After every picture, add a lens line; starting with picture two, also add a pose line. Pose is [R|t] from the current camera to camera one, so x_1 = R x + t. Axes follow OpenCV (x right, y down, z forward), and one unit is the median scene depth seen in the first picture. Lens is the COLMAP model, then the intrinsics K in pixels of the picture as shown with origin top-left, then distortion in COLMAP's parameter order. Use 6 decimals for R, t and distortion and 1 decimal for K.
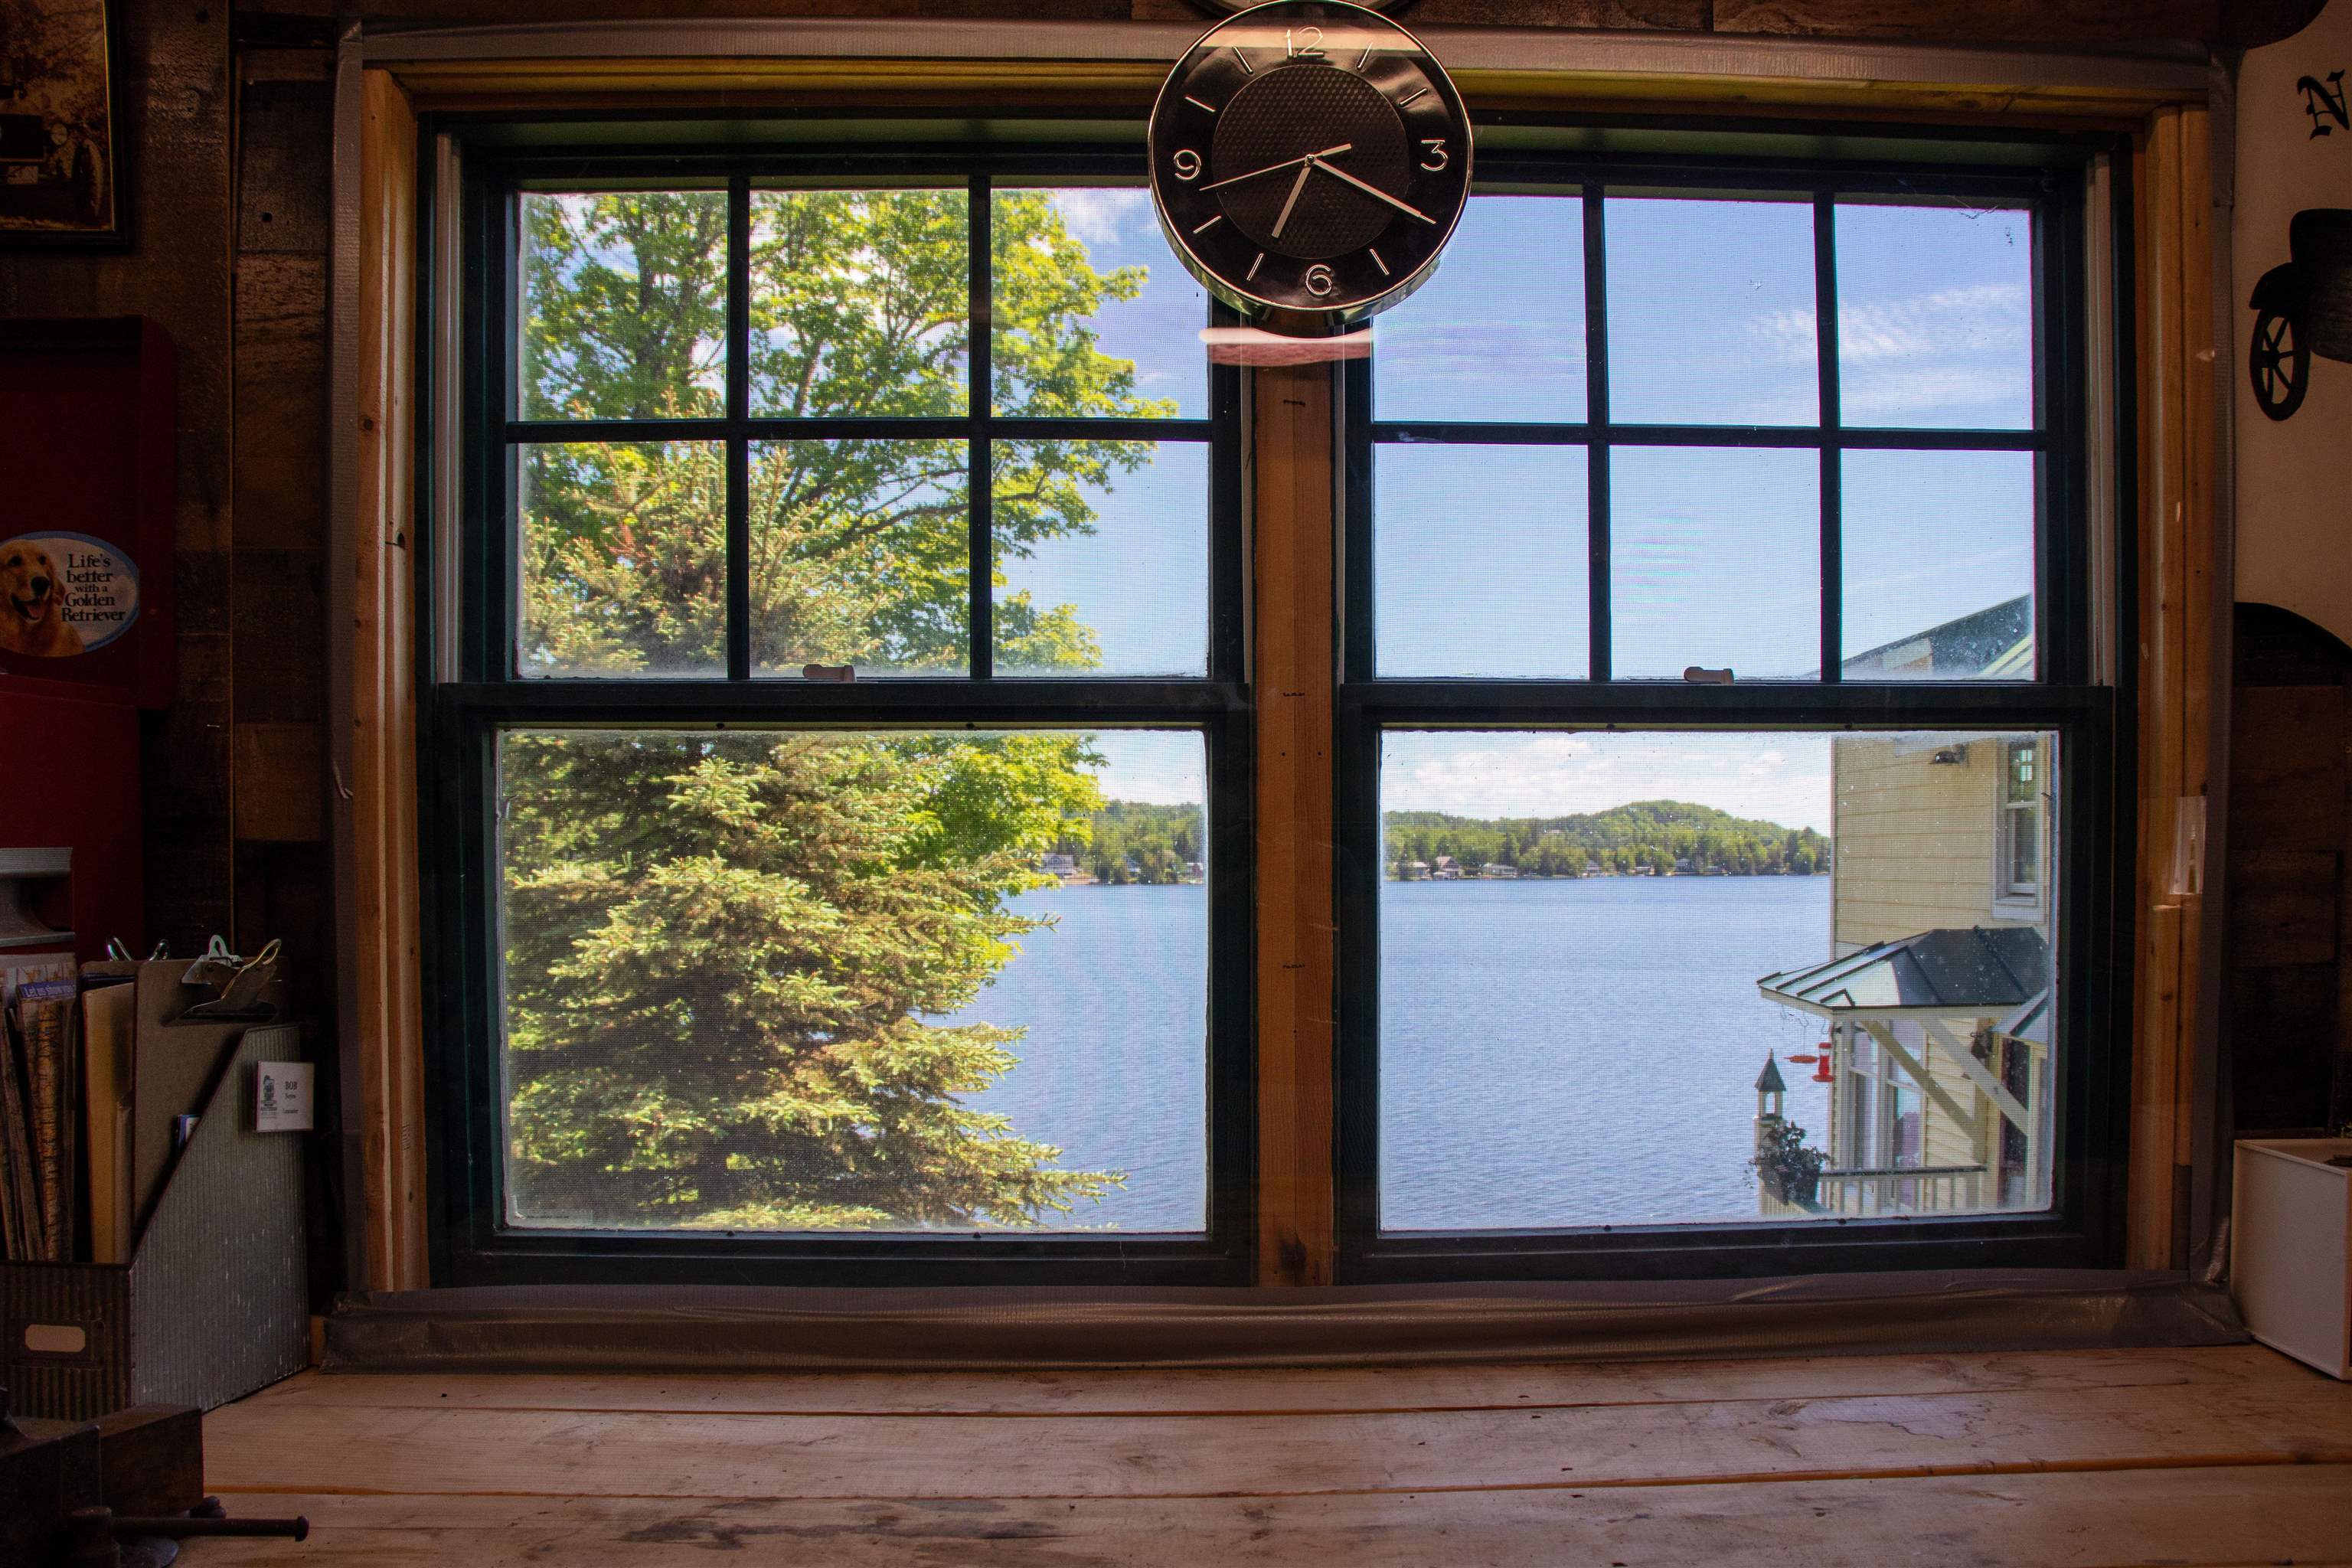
lens RADIAL K [[1843.9, 0, 1177.0], [0, 1843.9, 942.5], [0, 0, 1]] dist [-0.084568, 0.054524]
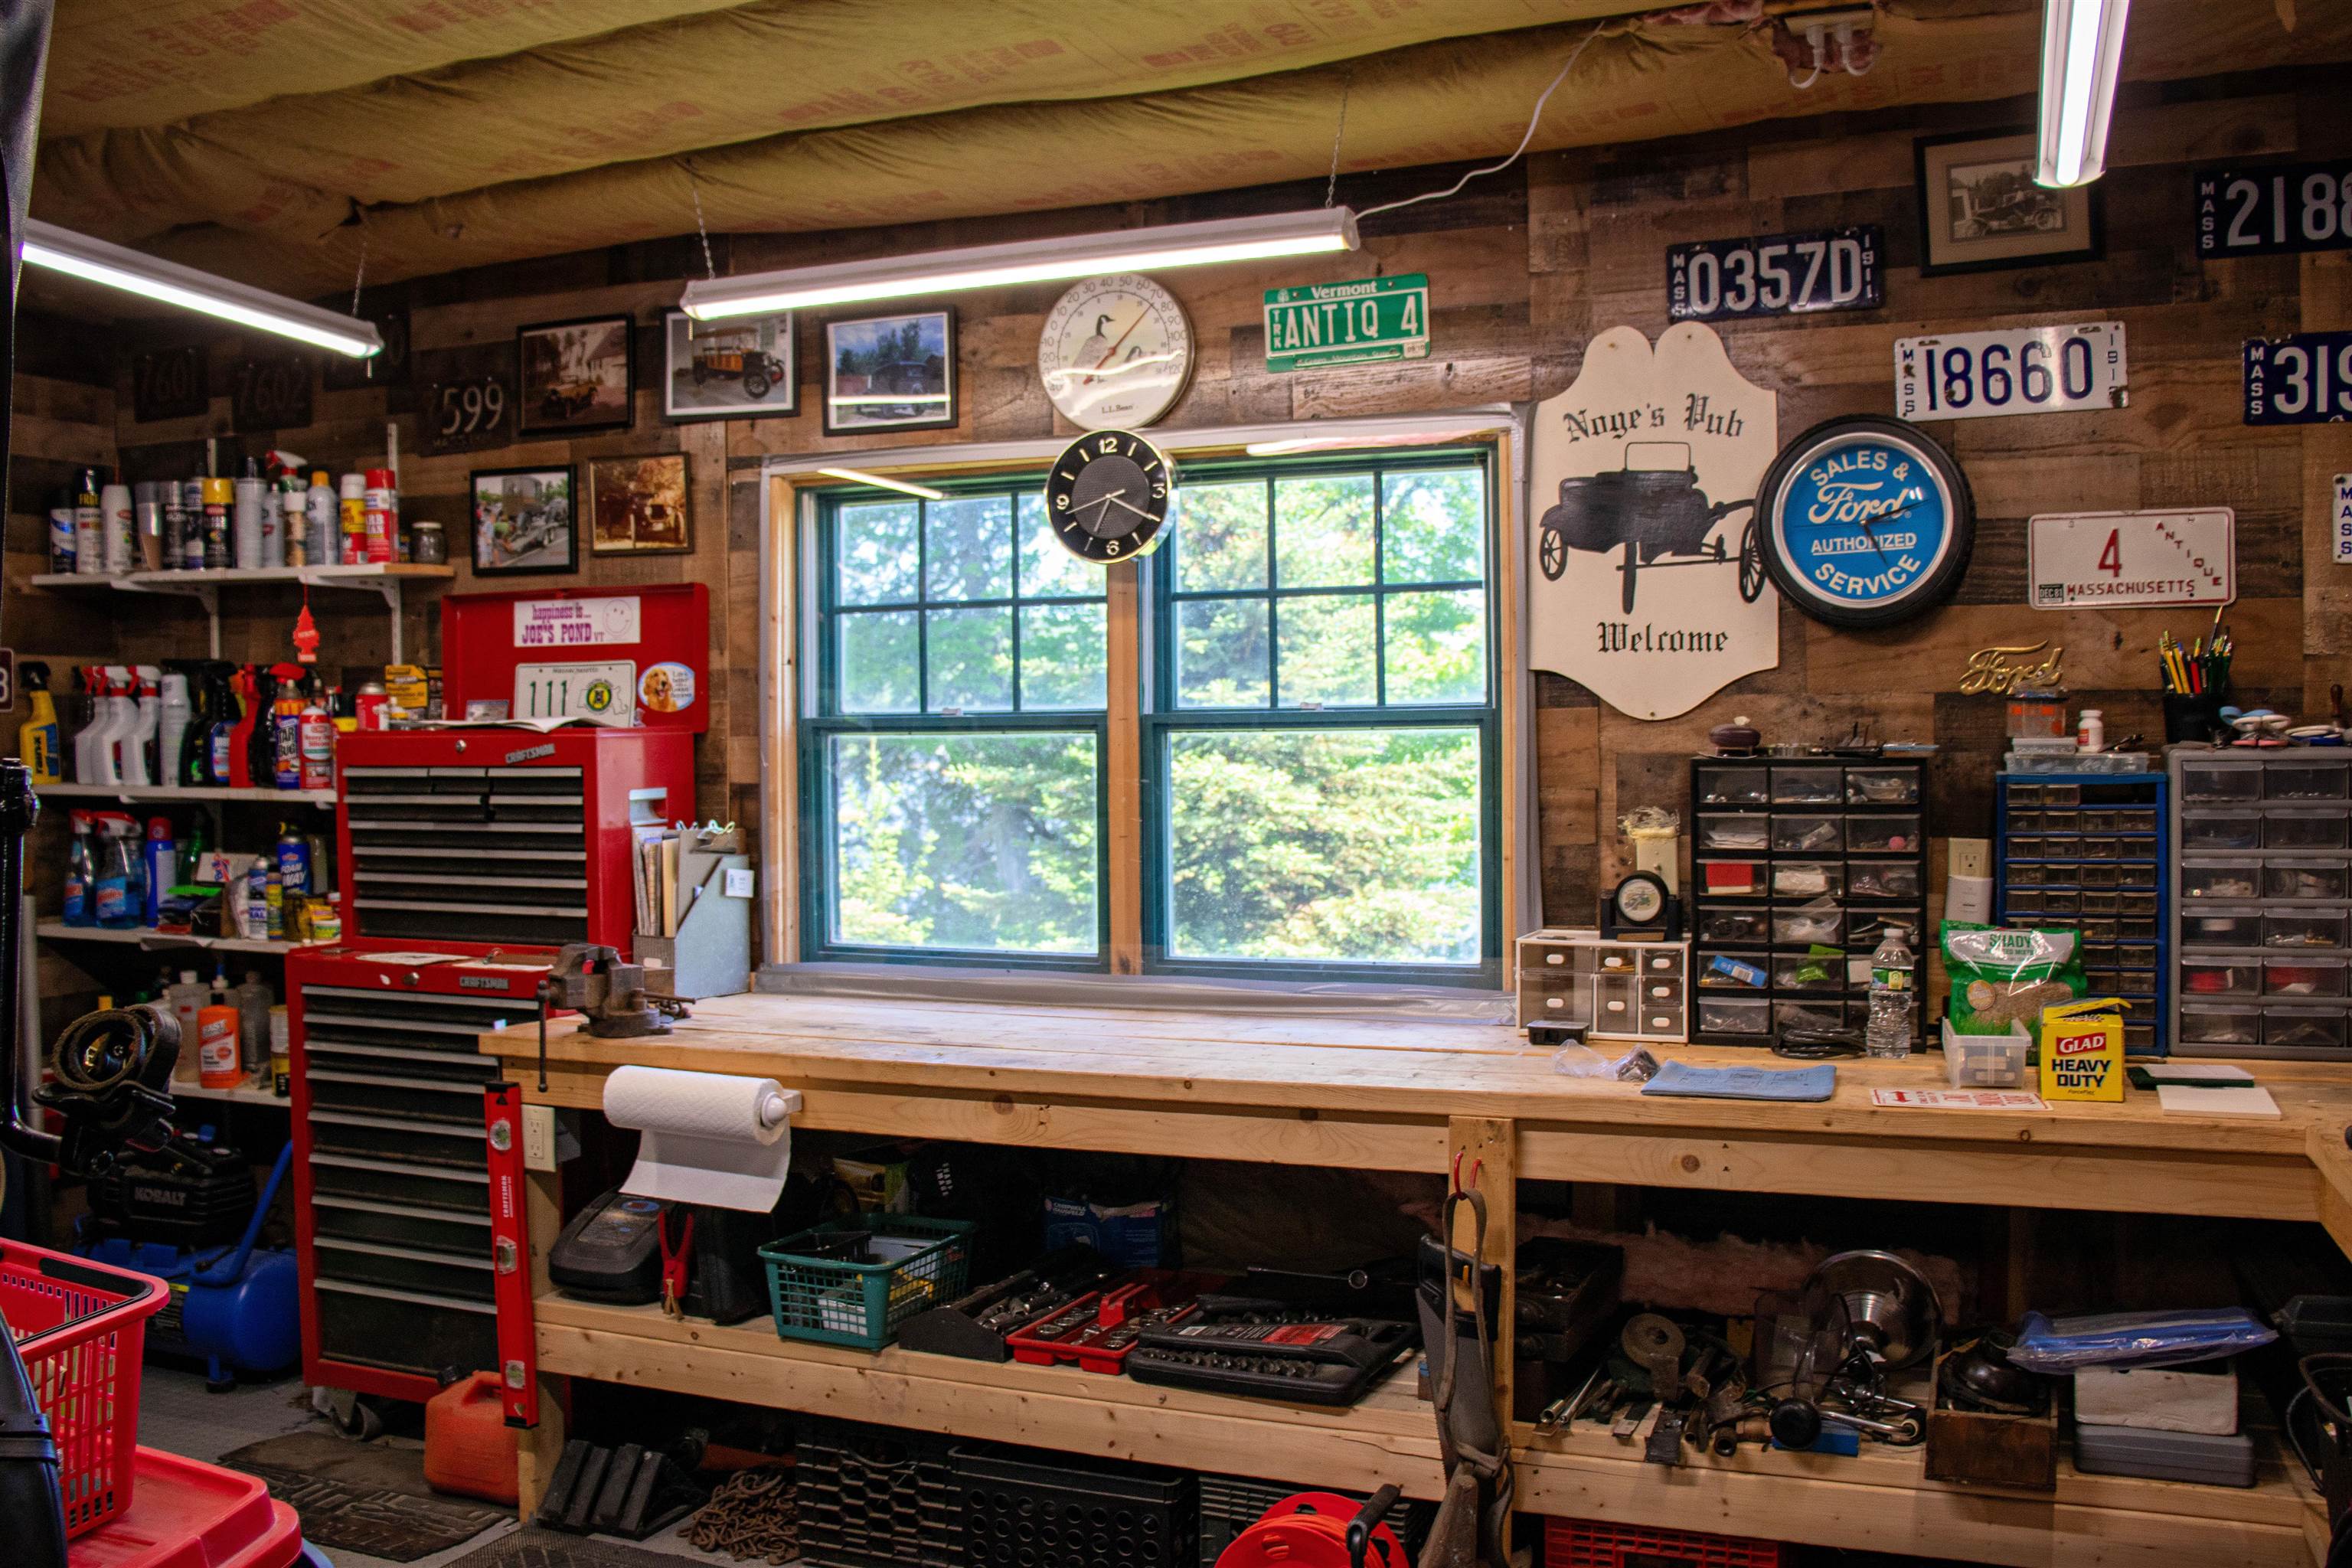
lens RADIAL K [[1980.8, 0, 1176.0], [0, 1980.8, 784.0], [0, 0, 1]] dist [0.007707, 0.014786]
pose [[0.919355, 0.002627, -0.393421, 1.118701], [-0.009193, 0.999848, -0.014806, -0.019109], [0.393322, 0.017229, 0.919239, -1.274079]]
